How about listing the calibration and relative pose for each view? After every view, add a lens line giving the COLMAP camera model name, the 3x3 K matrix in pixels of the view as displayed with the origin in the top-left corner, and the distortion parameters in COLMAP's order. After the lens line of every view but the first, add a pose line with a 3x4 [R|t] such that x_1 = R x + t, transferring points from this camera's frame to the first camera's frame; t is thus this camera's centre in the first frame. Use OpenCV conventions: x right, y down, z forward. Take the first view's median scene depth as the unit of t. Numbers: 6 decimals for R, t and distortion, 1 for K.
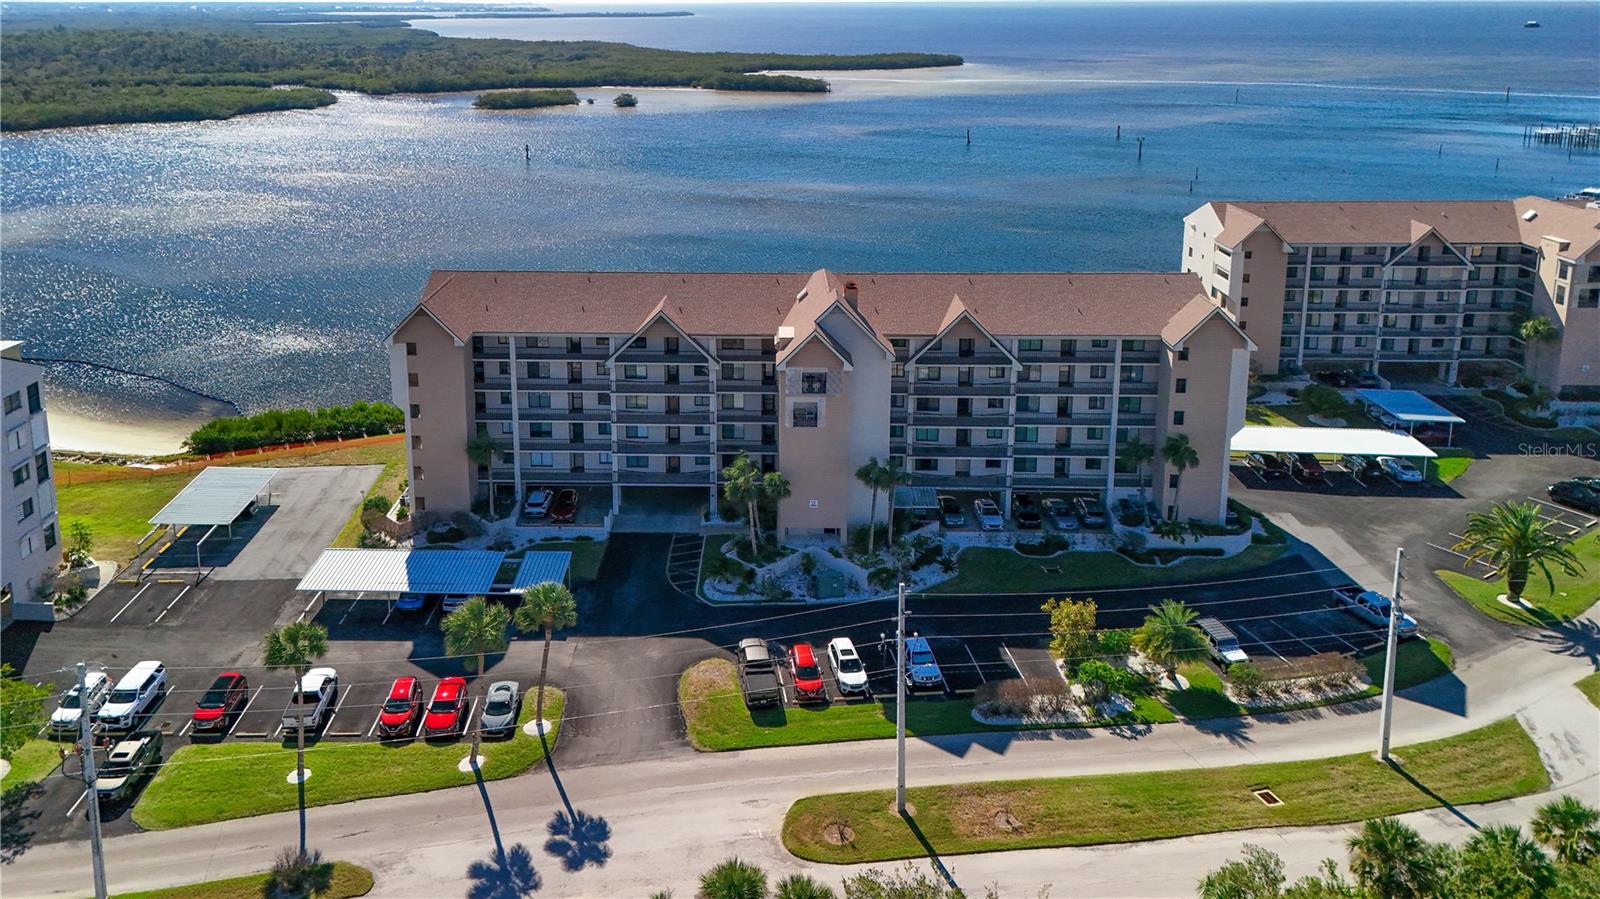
lens RADIAL K [[1201.4, 0, 720.6], [0, 1201.4, 284.2], [0, 0, 1]] dist [0.020625, -0.010316]
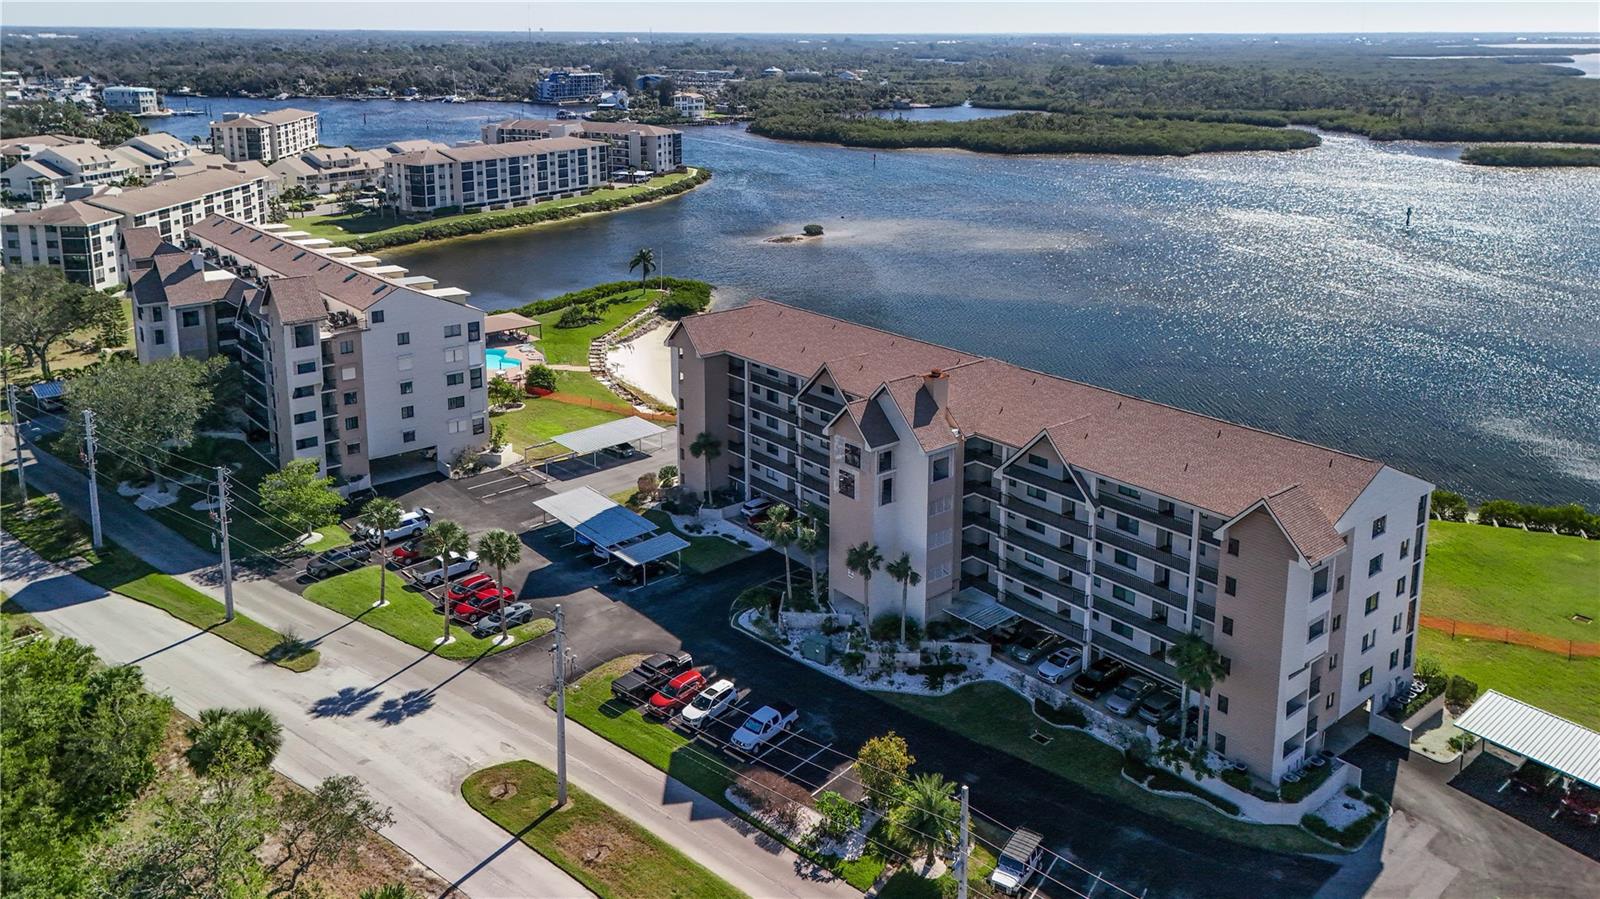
lens RADIAL K [[1190.3, 0, 782.4], [0, 1190.3, 297.3], [0, 0, 1]] dist [0.008317, 0.003551]
pose [[0.661718, 0.160742, -0.732319, 0.667307], [-0.170389, 0.983431, 0.061898, -0.091905], [0.730134, 0.083820, 0.678143, 0.227195]]
